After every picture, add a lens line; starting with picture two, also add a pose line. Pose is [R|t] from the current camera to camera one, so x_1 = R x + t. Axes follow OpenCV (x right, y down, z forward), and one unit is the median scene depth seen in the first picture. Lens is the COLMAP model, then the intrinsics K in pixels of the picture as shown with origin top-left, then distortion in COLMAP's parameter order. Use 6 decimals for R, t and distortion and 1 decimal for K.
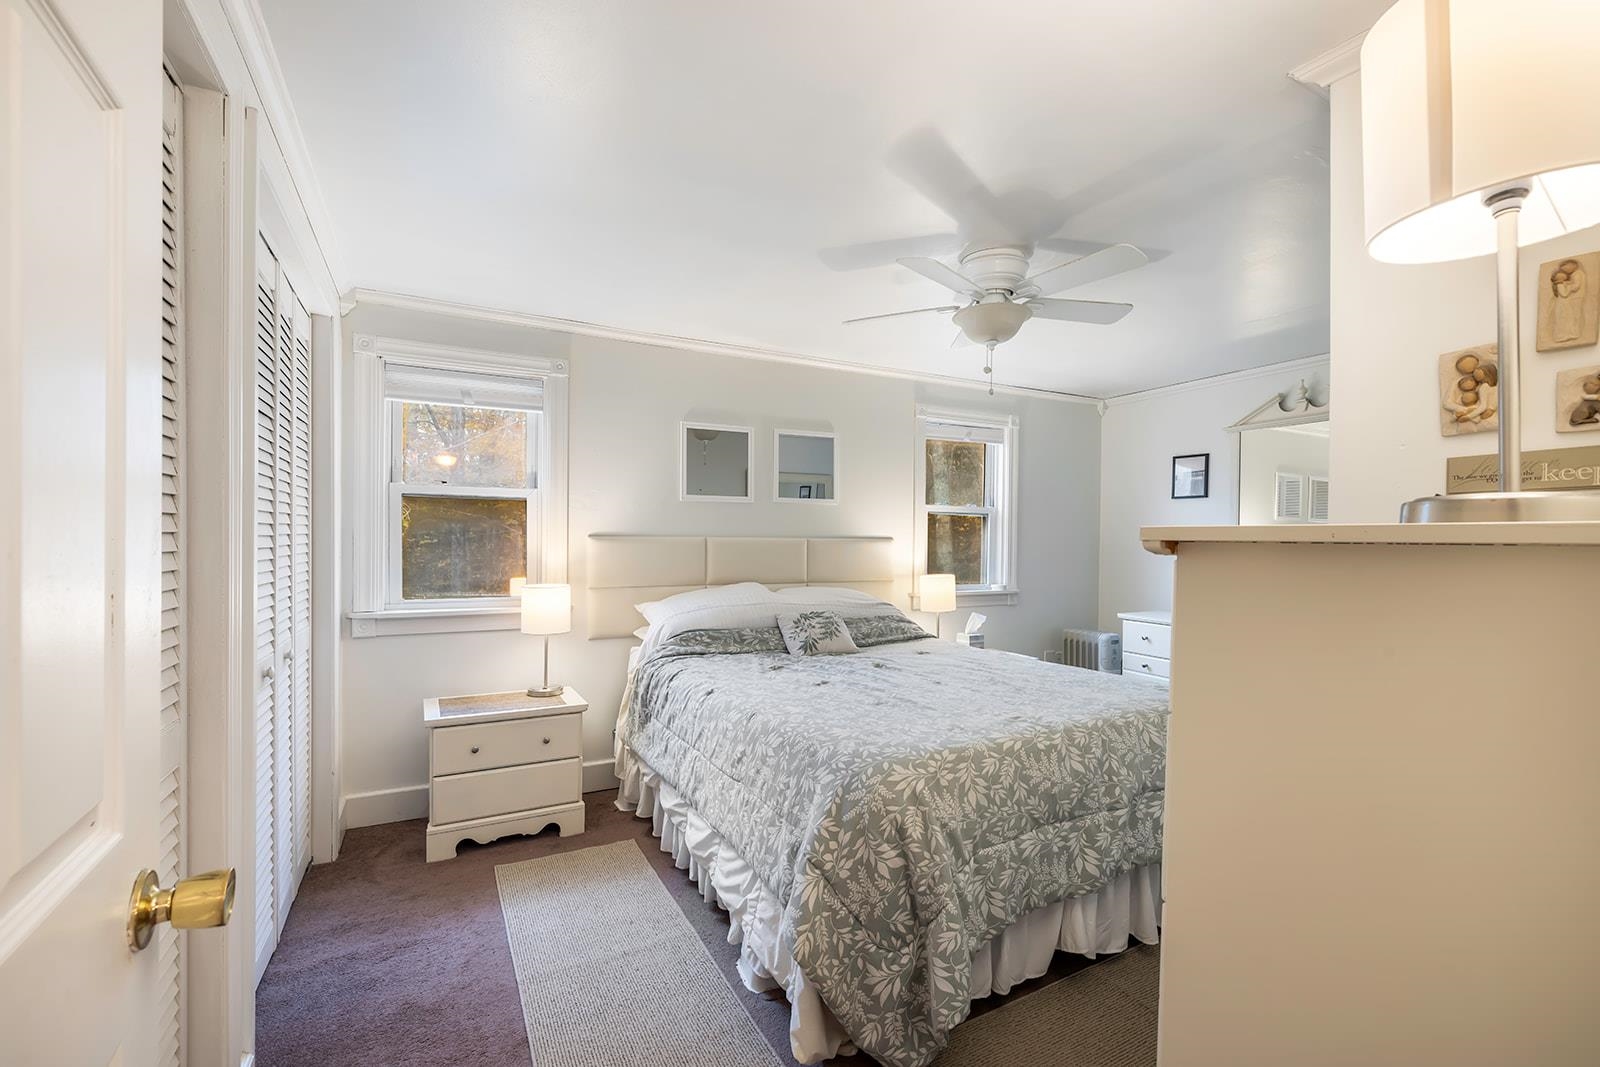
lens RADIAL K [[691.6, 0, 791.9], [0, 691.6, 548.0], [0, 0, 1]] dist [0.001726, -0.000412]
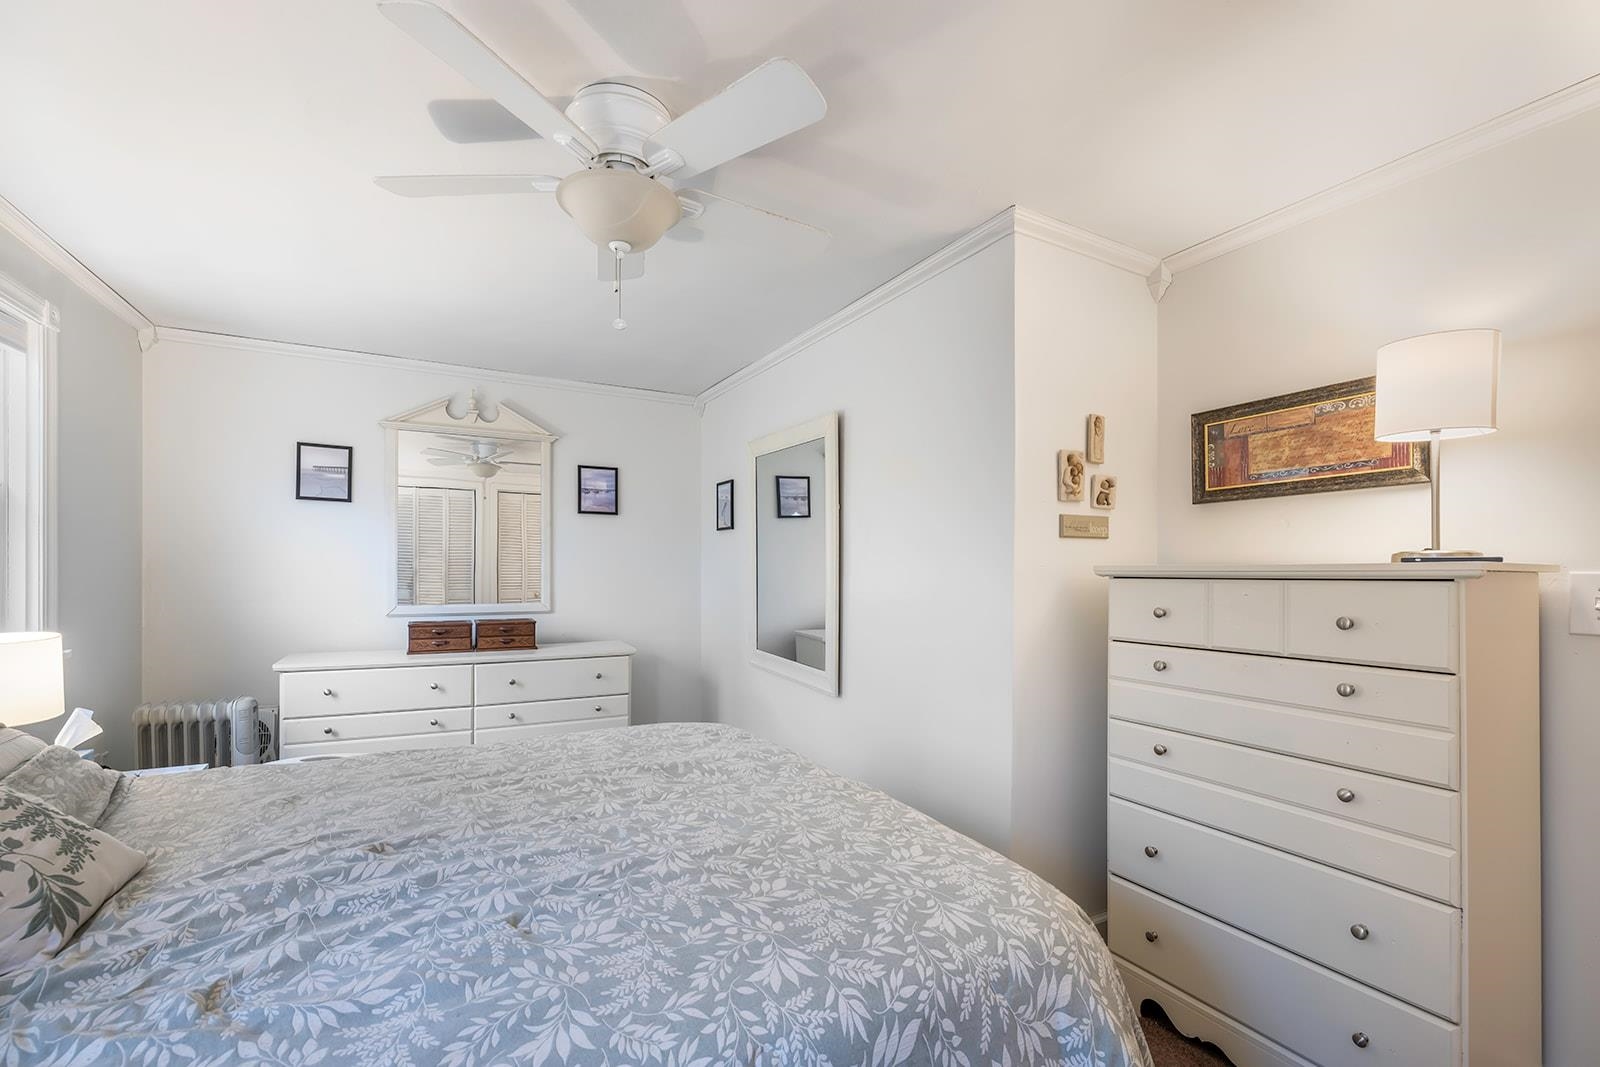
lens RADIAL K [[691.6, 0, 808.4], [0, 691.6, 566.9], [0, 0, 1]] dist [0.001726, -0.000412]
pose [[-0.018521, -0.008867, 0.999789, -0.251236], [-0.000223, 0.999961, 0.008865, -0.007456], [-0.999828, -0.000059, -0.018523, 0.607698]]
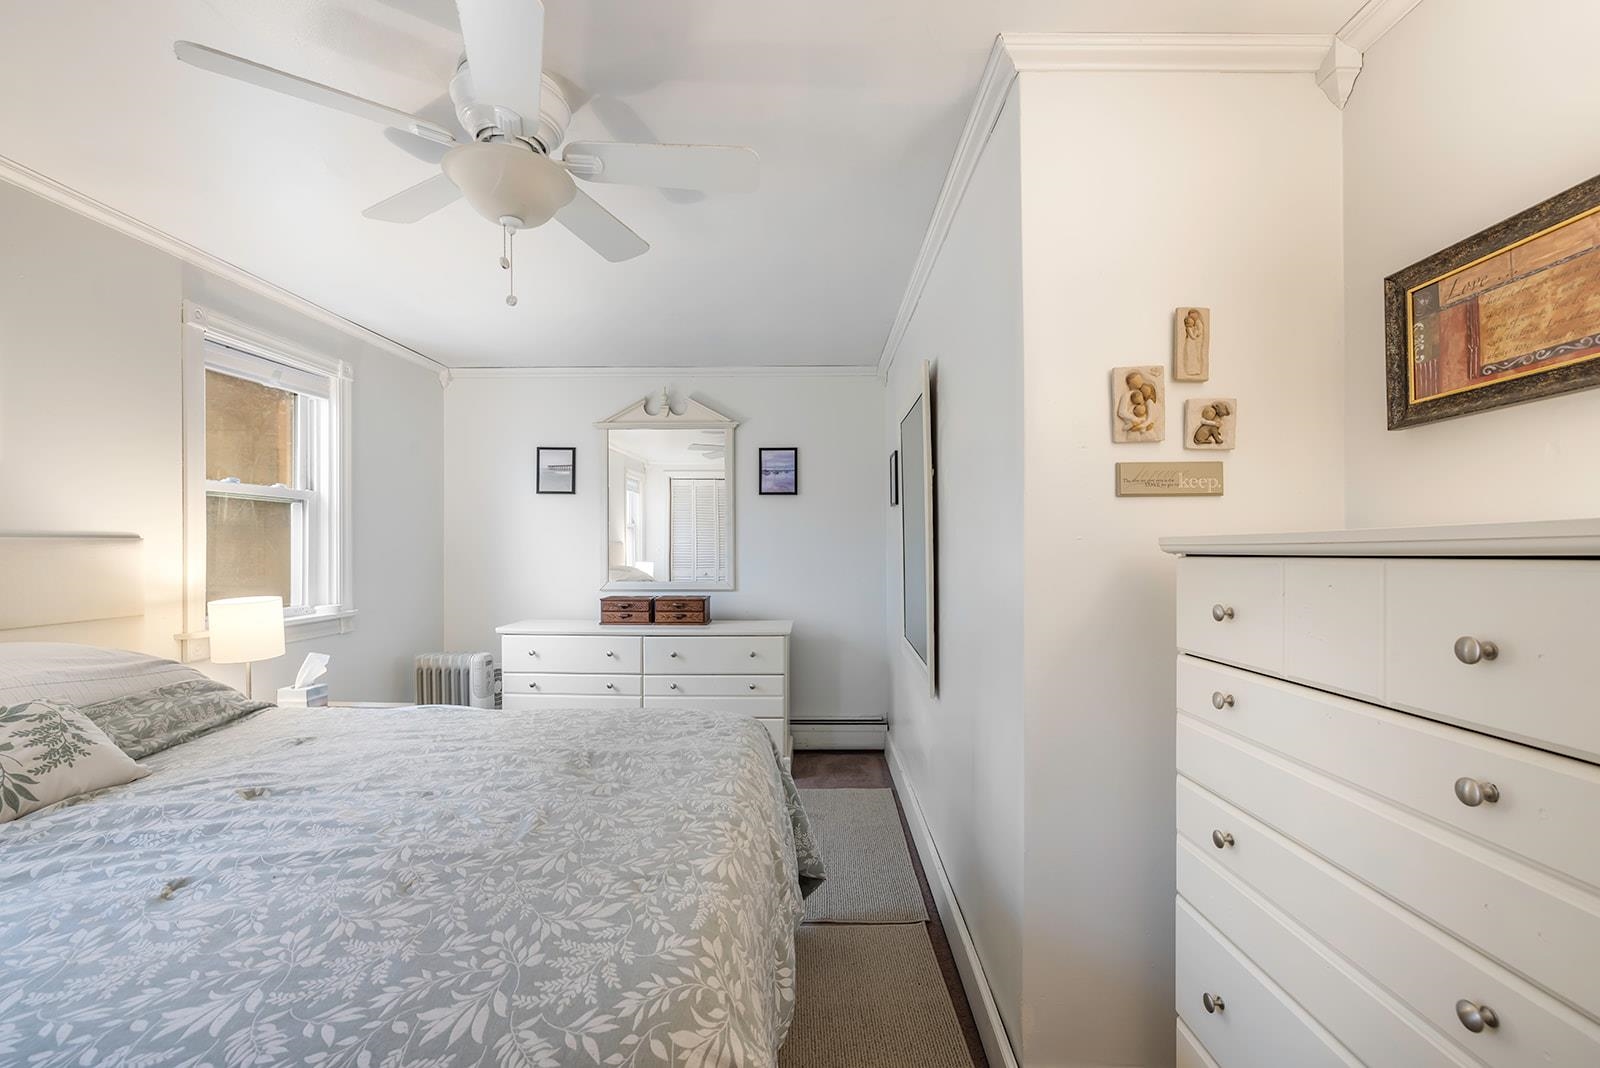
lens RADIAL K [[691.6, 0, 807.1], [0, 691.6, 544.4], [0, 0, 1]] dist [0.001726, -0.000412]
pose [[0.473513, -0.007810, 0.880752, -0.099071], [0.013103, 0.999912, 0.001823, -0.002653], [-0.880689, 0.010678, 0.473574, 0.341909]]
